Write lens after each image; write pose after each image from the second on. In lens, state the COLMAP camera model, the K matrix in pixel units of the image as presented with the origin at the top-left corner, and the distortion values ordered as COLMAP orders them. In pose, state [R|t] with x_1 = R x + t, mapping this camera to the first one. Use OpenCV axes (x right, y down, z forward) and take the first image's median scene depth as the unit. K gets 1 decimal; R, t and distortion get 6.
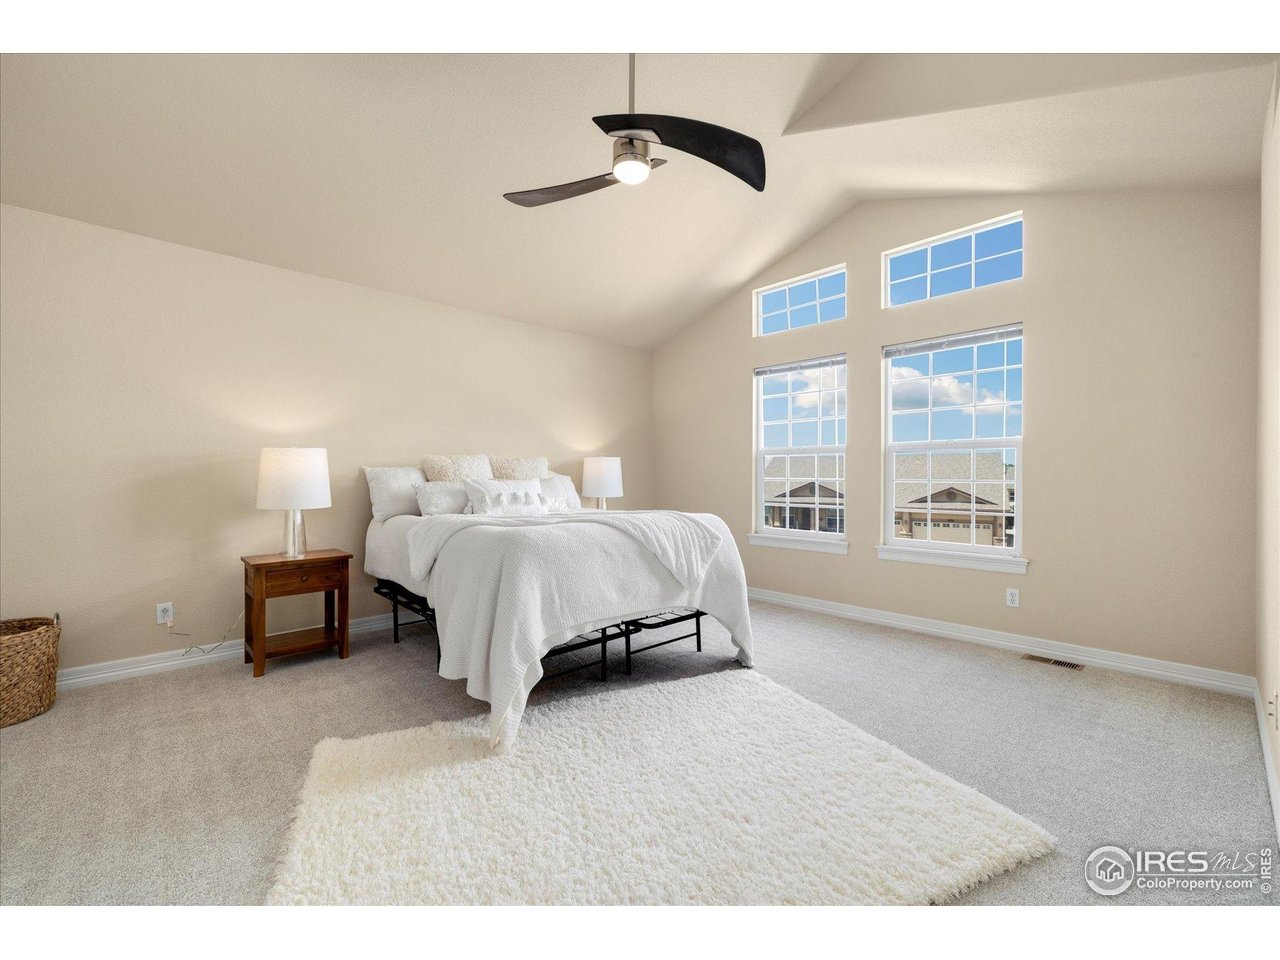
lens RADIAL K [[537.1, 0, 645.6], [0, 537.1, 476.1], [0, 0, 1]] dist [-0.000881, -0.000769]
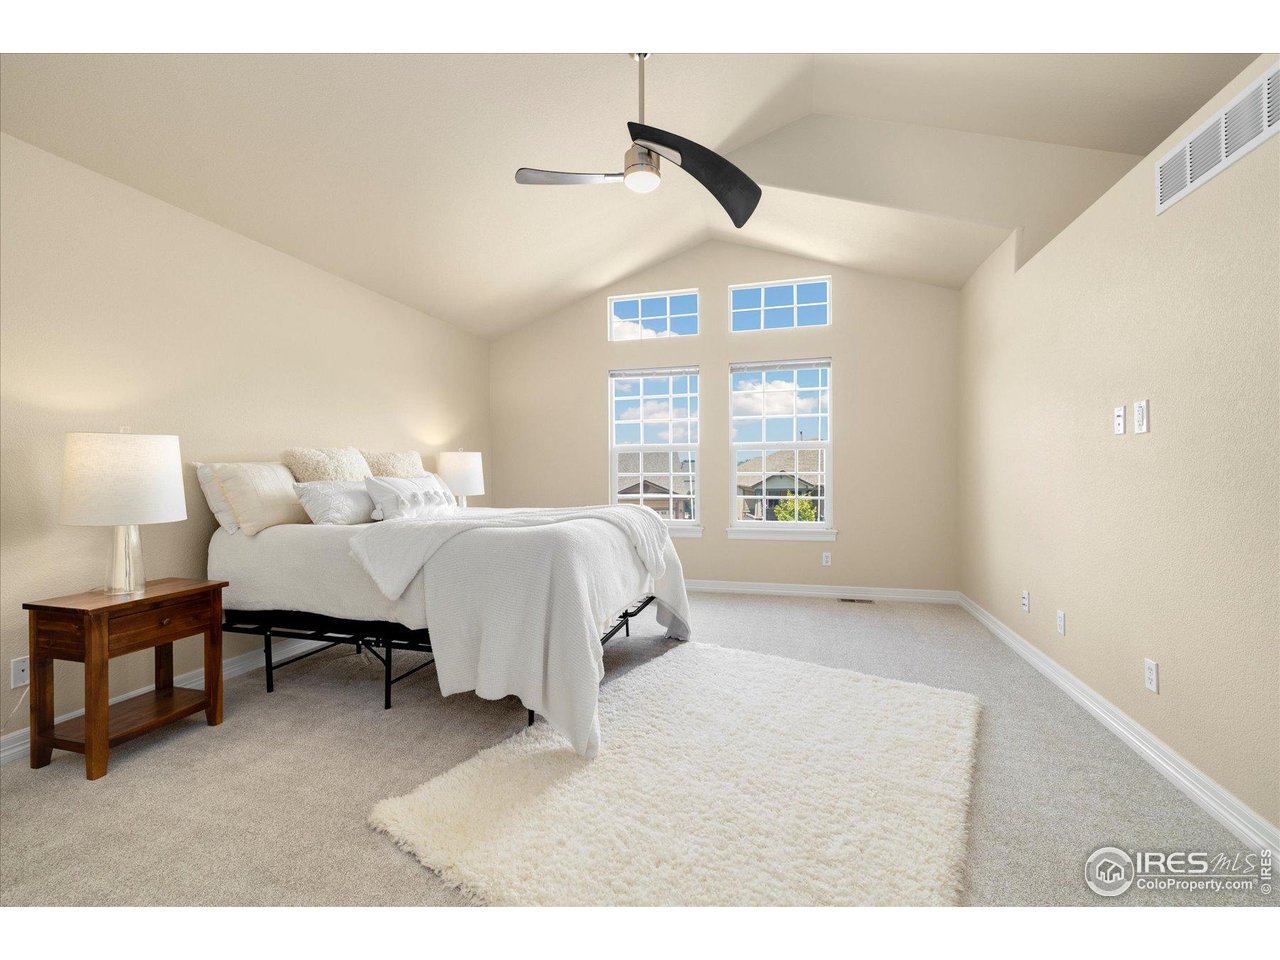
lens RADIAL K [[537.1, 0, 648.3], [0, 537.1, 475.8], [0, 0, 1]] dist [-0.000881, -0.000769]
pose [[0.856372, -0.011661, 0.516227, -0.407008], [0.007365, 0.999919, 0.010369, -0.001983], [-0.516306, -0.005078, 0.856389, 0.068662]]
